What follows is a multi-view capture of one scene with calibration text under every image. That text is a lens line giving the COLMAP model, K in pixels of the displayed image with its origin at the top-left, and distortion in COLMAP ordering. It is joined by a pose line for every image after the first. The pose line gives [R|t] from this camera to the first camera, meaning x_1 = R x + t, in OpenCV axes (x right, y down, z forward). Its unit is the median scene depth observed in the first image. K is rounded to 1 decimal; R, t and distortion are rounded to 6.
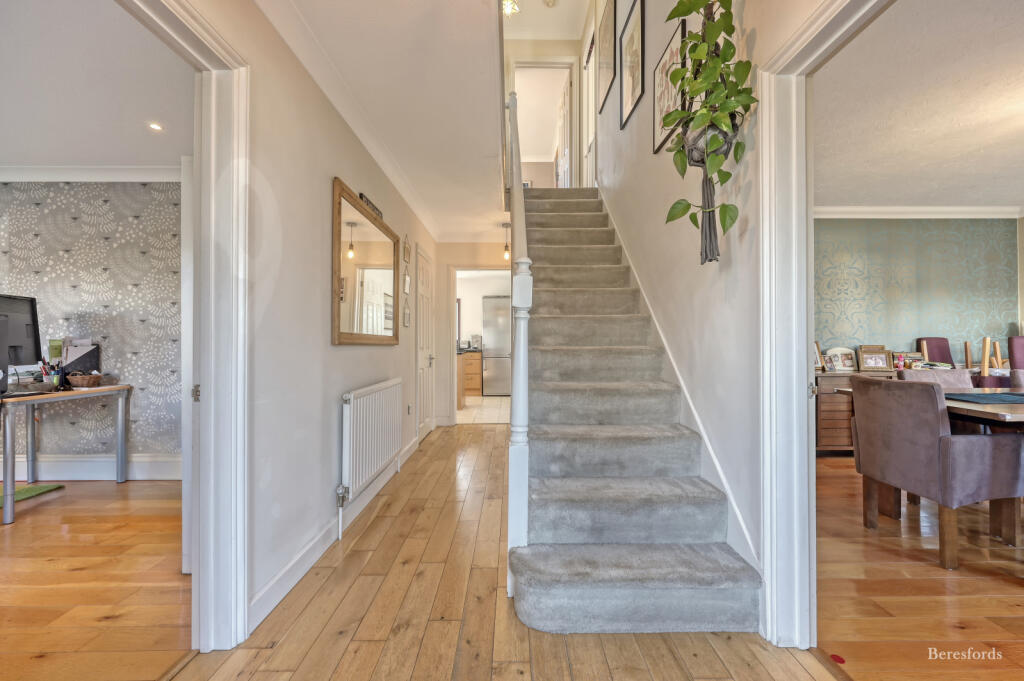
lens RADIAL K [[406.4, 0, 512.0], [0, 406.4, 340.5], [0, 0, 1]] dist [-0.001947, -0.000122]
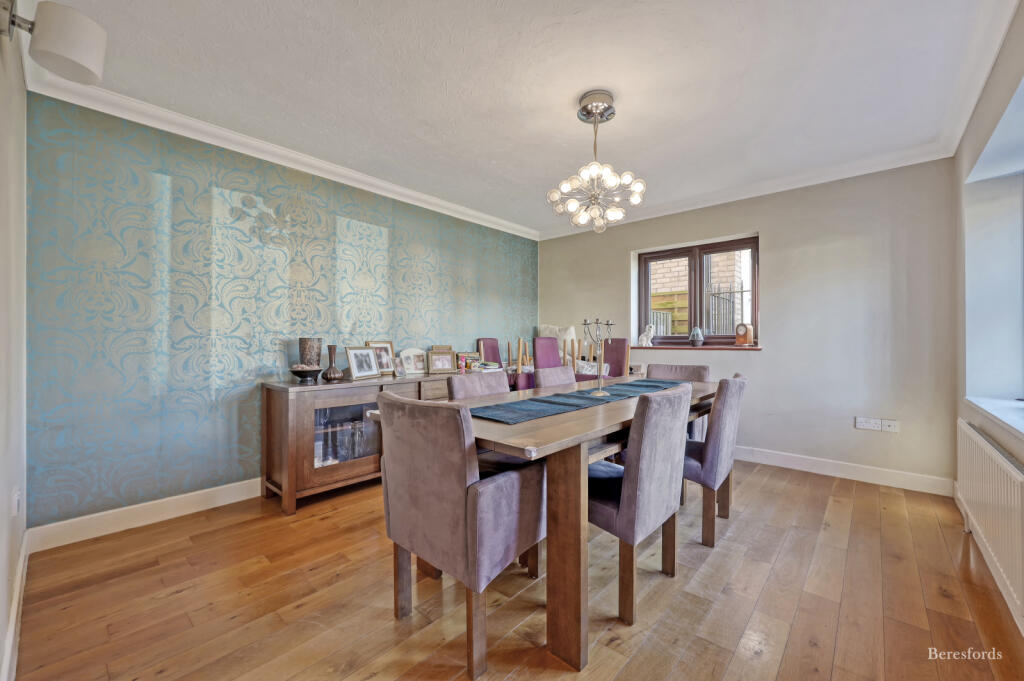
lens RADIAL K [[406.4, 0, 512.0], [0, 406.4, 340.5], [0, 0, 1]] dist [-0.001947, -0.000122]
pose [[0.670151, 0.005718, 0.742203, 0.296111], [-0.004930, 0.999983, -0.003252, 0.001923], [-0.742208, -0.001480, 0.670168, 0.243815]]
